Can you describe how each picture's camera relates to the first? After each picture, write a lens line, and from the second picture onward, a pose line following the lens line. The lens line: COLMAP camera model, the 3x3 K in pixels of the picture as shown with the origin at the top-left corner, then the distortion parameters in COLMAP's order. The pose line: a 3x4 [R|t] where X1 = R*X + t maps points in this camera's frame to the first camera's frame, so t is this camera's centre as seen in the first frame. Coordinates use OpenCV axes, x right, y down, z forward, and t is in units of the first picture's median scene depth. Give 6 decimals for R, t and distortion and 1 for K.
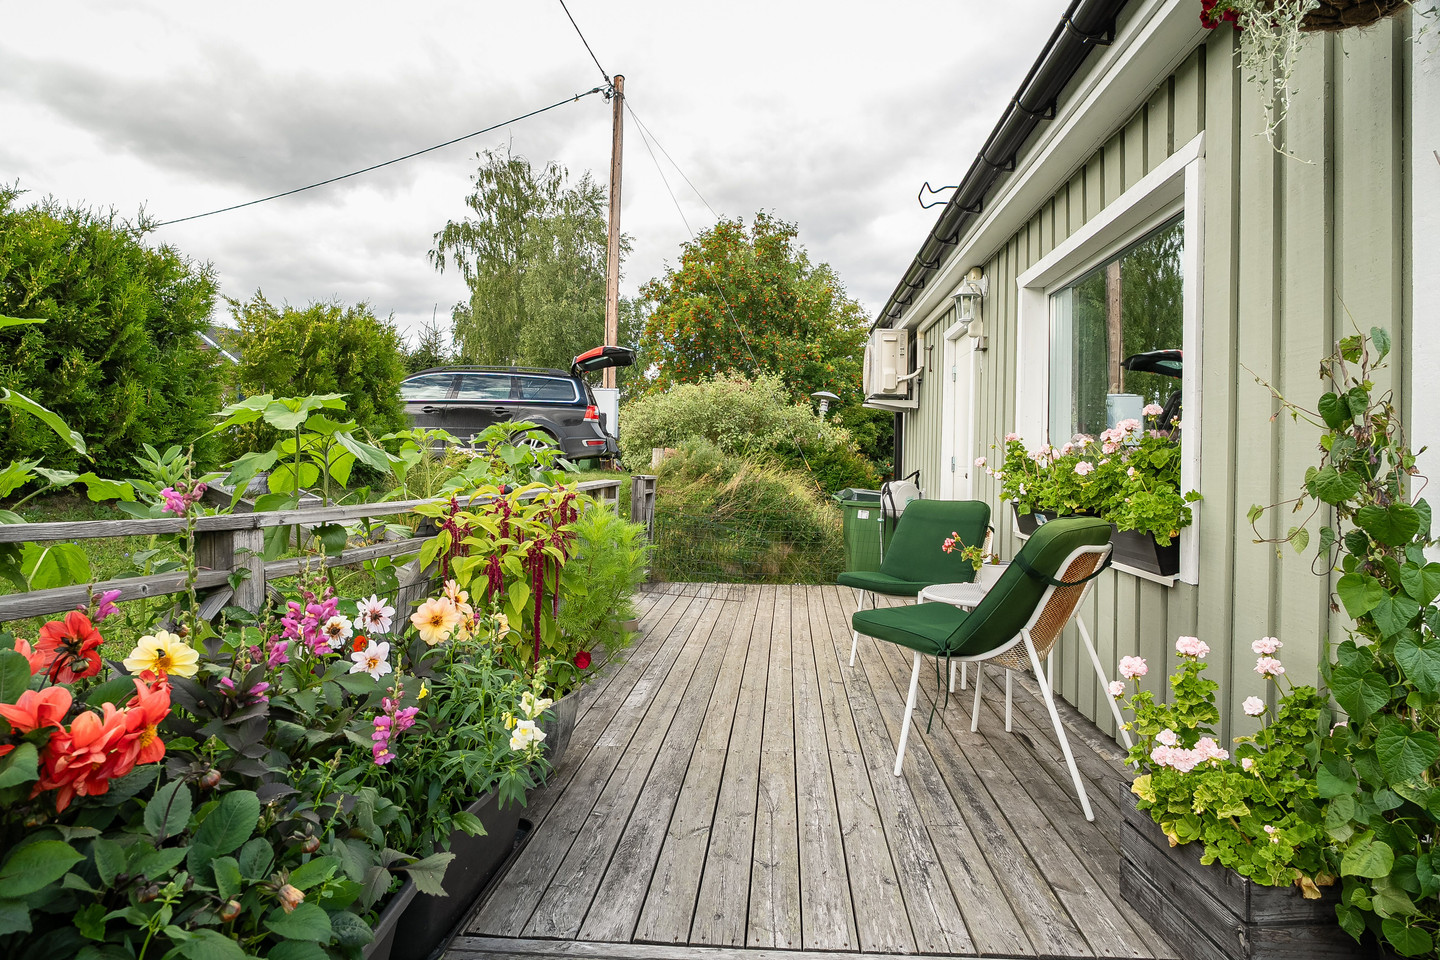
lens RADIAL K [[806.8, 0, 721.5], [0, 806.8, 473.8], [0, 0, 1]] dist [-0.019094, 0.002749]
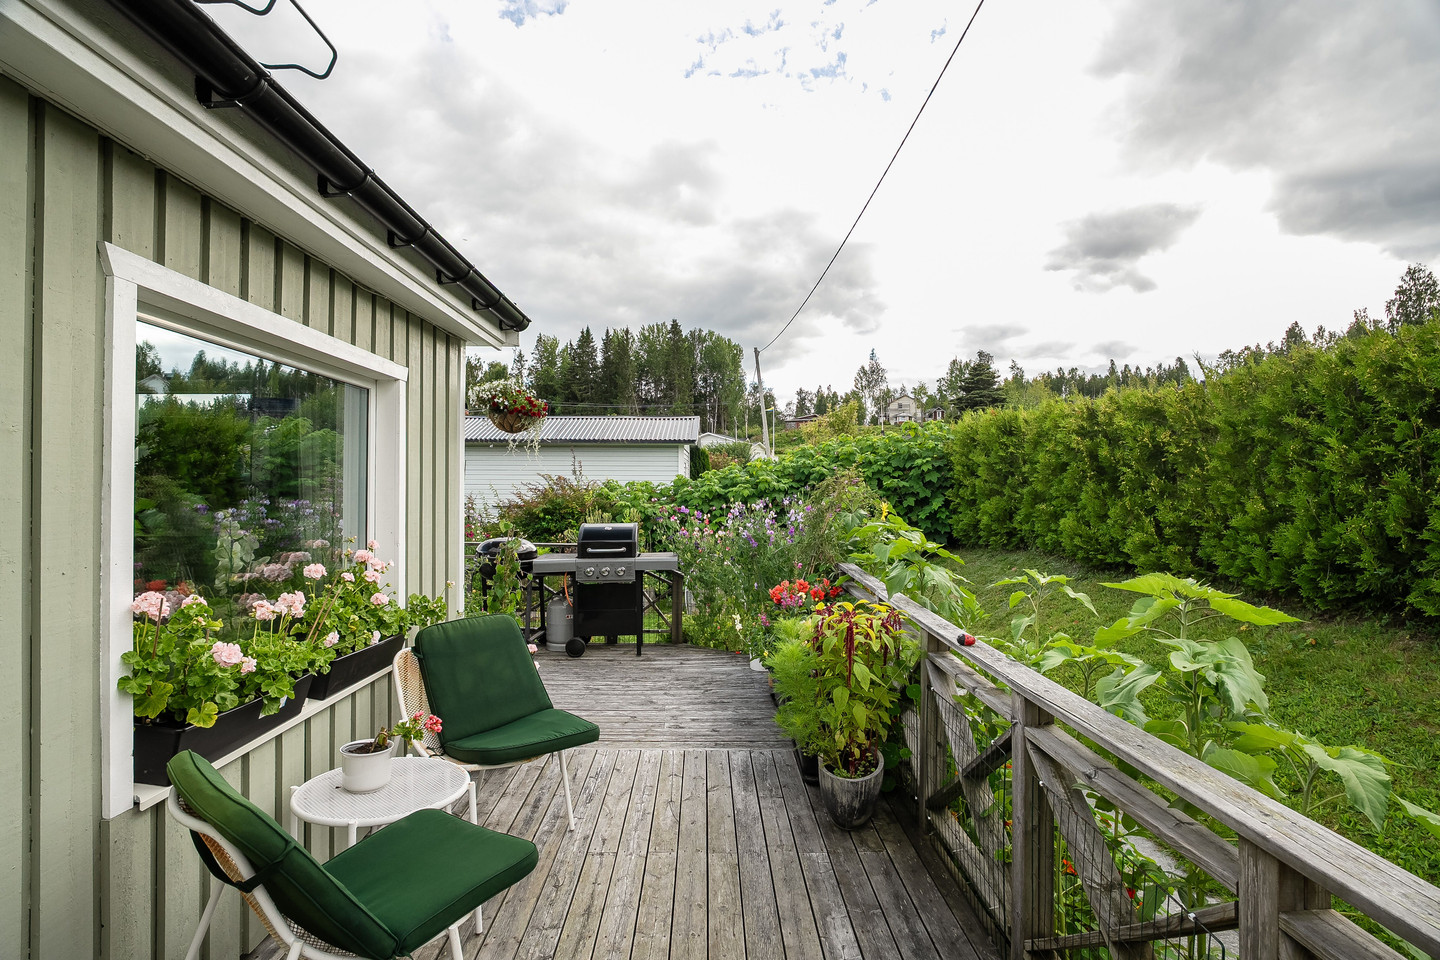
lens RADIAL K [[806.8, 0, 719.9], [0, 806.8, 479.3], [0, 0, 1]] dist [-0.019094, 0.002749]
pose [[-0.995441, -0.005094, -0.095240, 0.099605], [-0.006450, 0.999882, 0.013935, -0.191880], [0.095158, 0.014486, -0.995357, 2.118699]]
